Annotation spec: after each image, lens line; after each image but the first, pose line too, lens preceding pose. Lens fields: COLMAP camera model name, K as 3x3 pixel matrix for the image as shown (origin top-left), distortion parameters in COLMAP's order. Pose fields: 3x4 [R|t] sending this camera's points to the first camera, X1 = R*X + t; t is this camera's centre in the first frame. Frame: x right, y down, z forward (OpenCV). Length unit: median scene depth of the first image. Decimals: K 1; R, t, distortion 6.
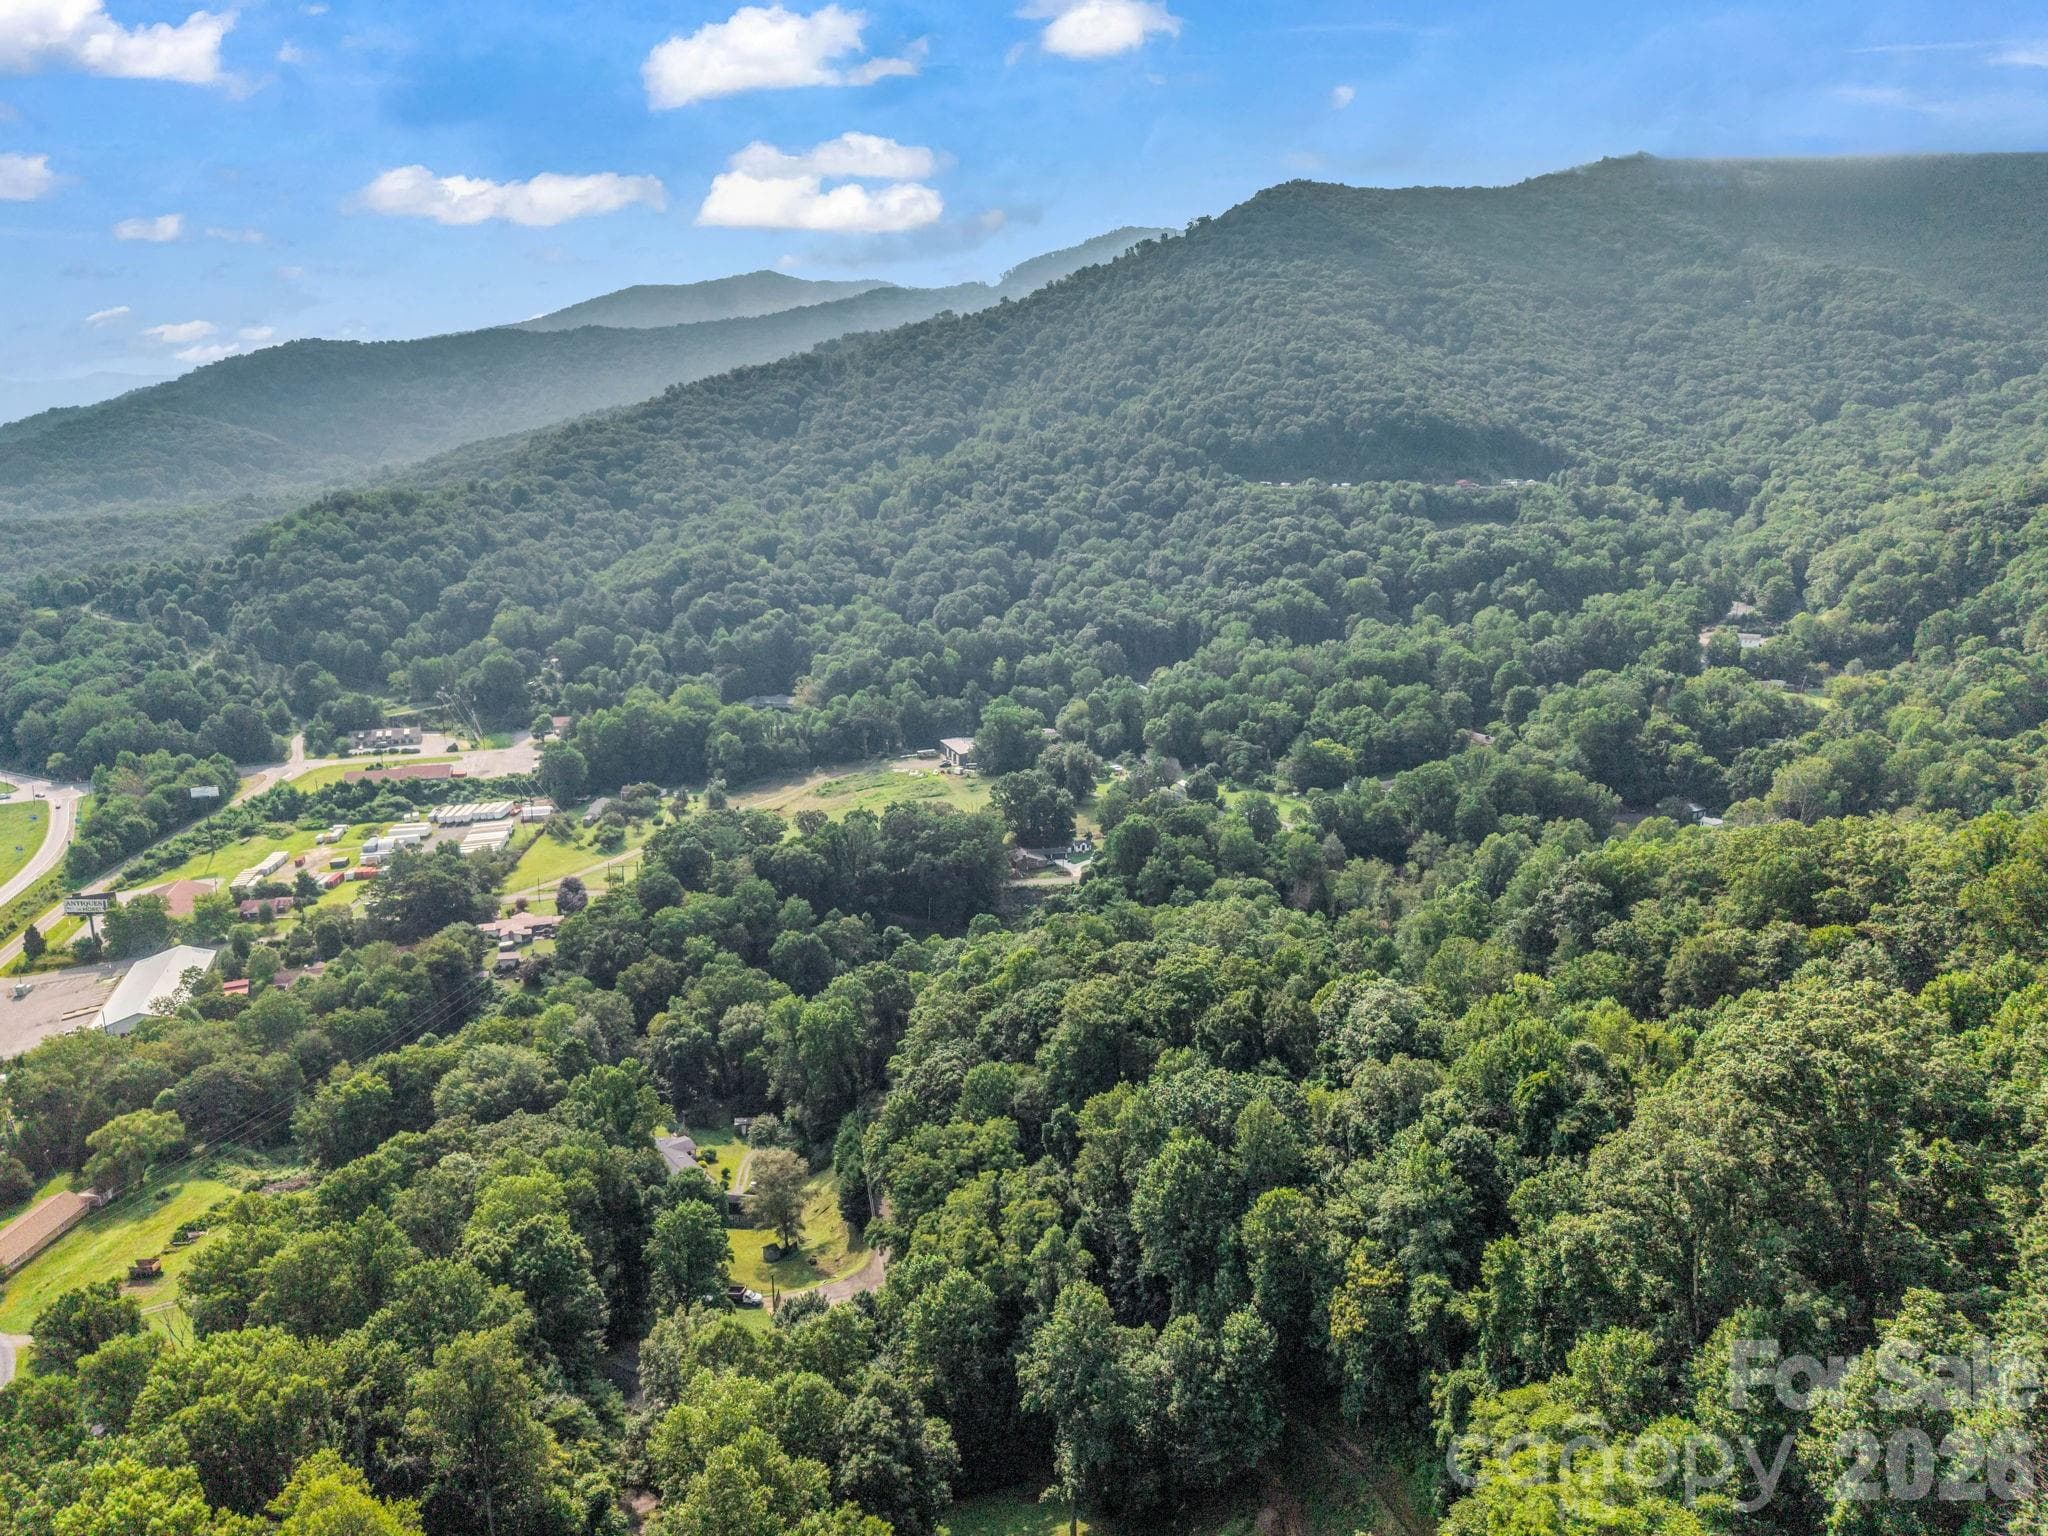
lens RADIAL K [[1410.6, 0, 1024.0], [0, 1410.6, 768.0], [0, 0, 1]] dist [0.027272, -0.035885]
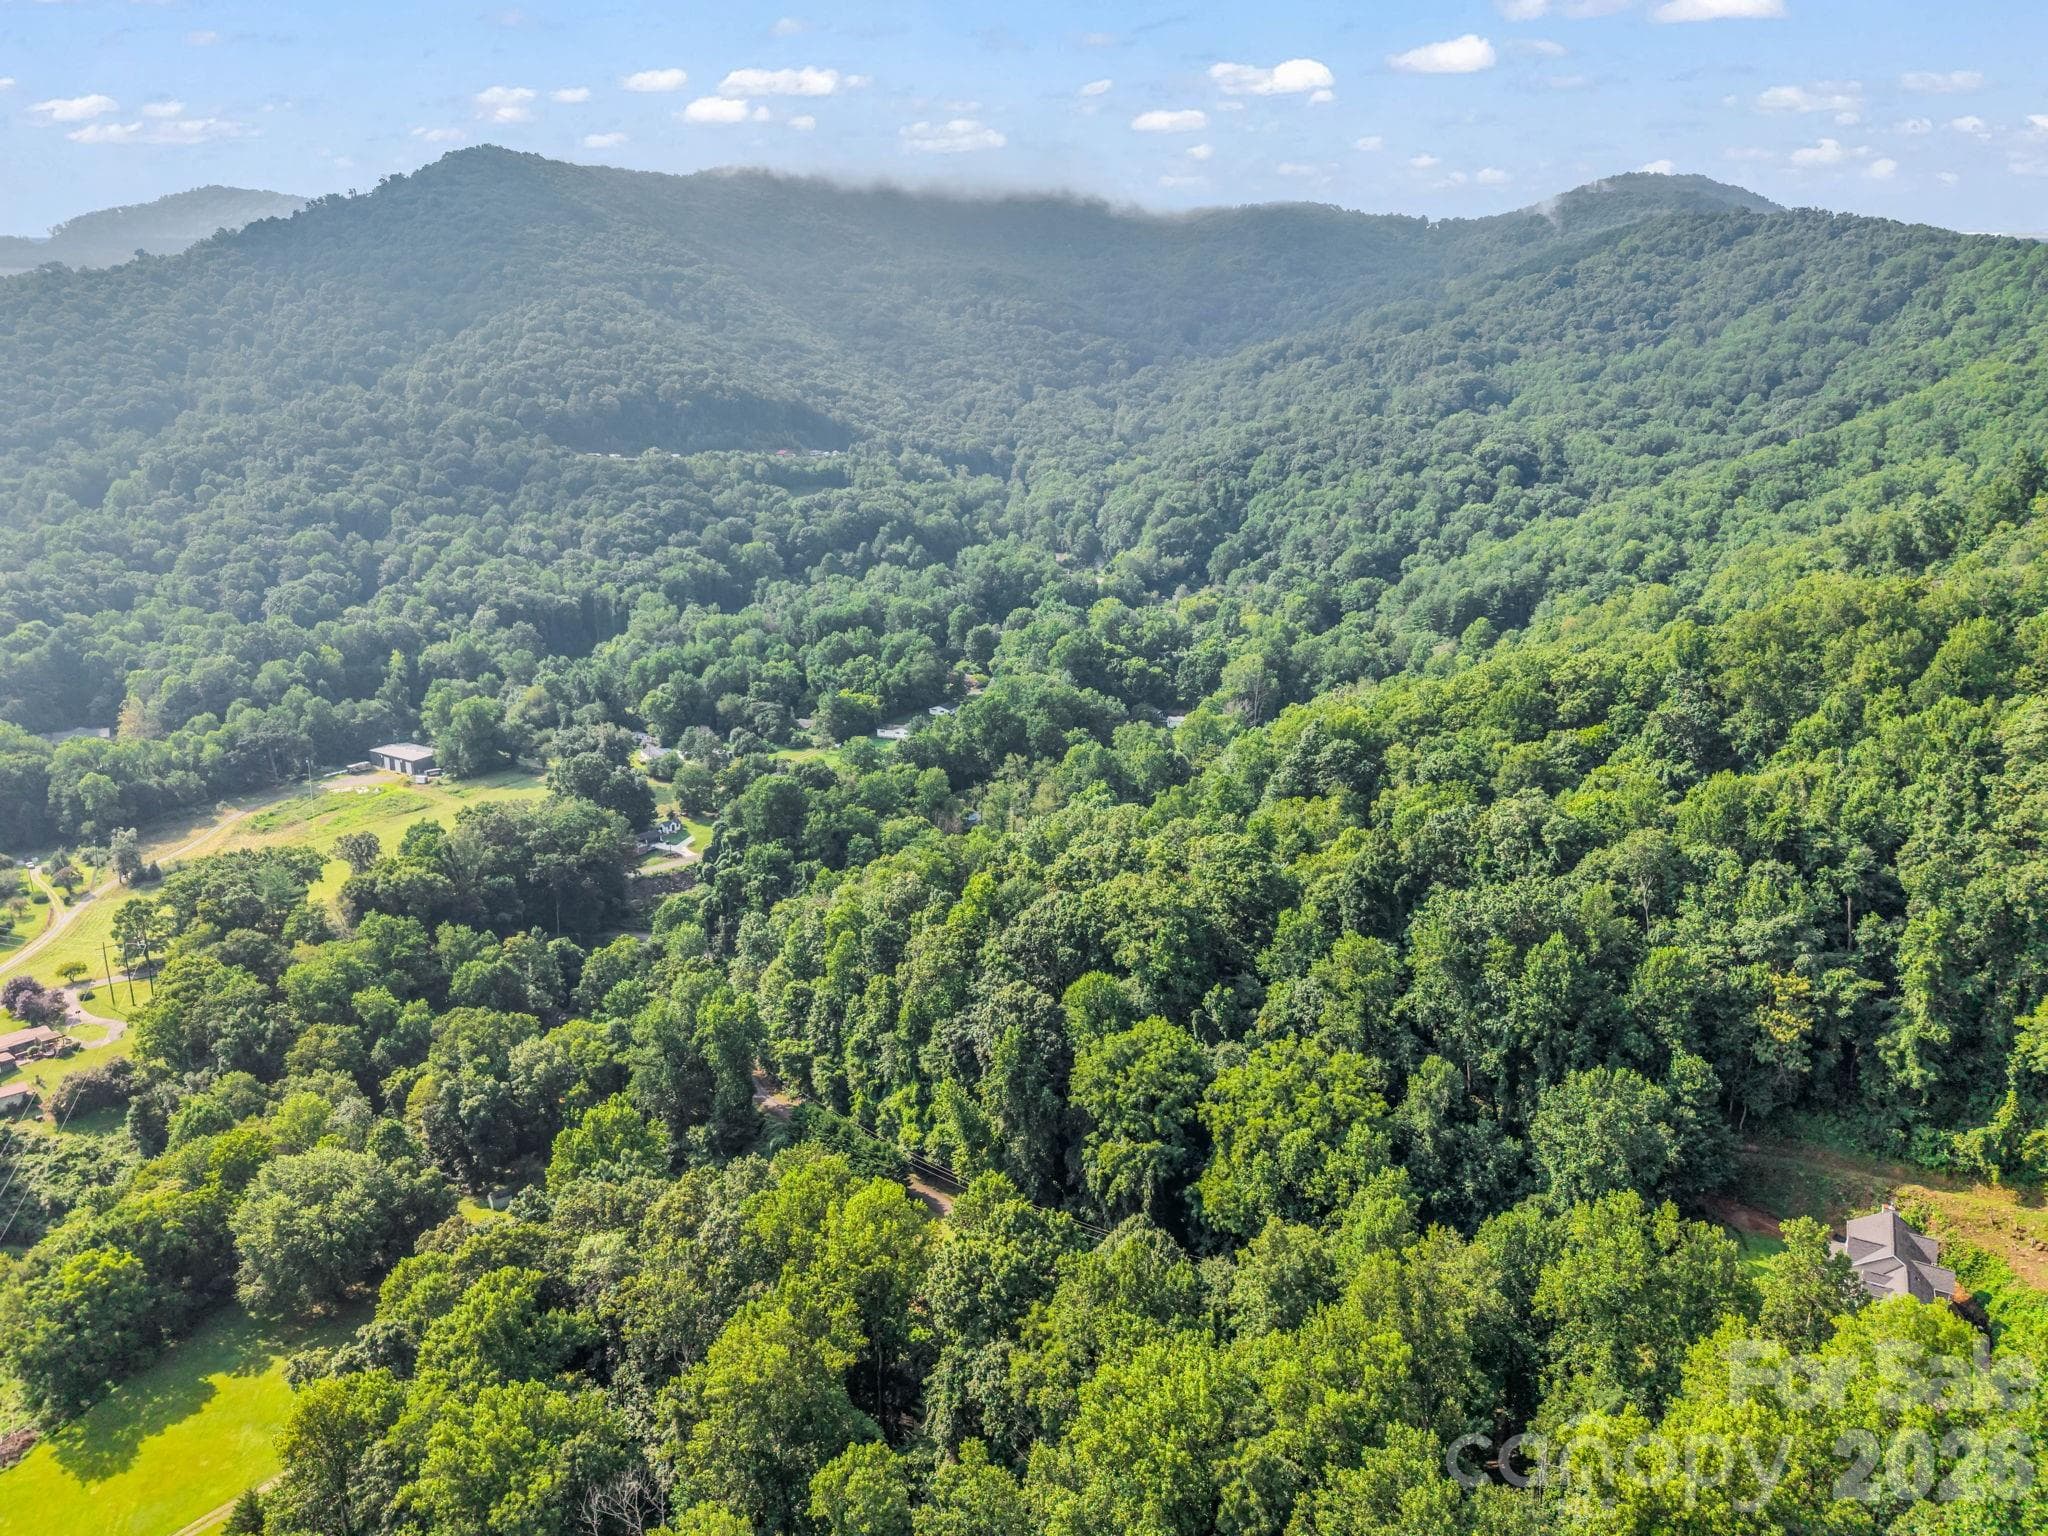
lens RADIAL K [[1410.6, 0, 1024.0], [0, 1410.6, 768.0], [0, 0, 1]] dist [0.027272, -0.035885]
pose [[0.820969, -0.137714, 0.554116, -0.210270], [0.137629, 0.989592, 0.042034, 0.008655], [-0.554137, 0.041754, 0.831377, 0.082172]]
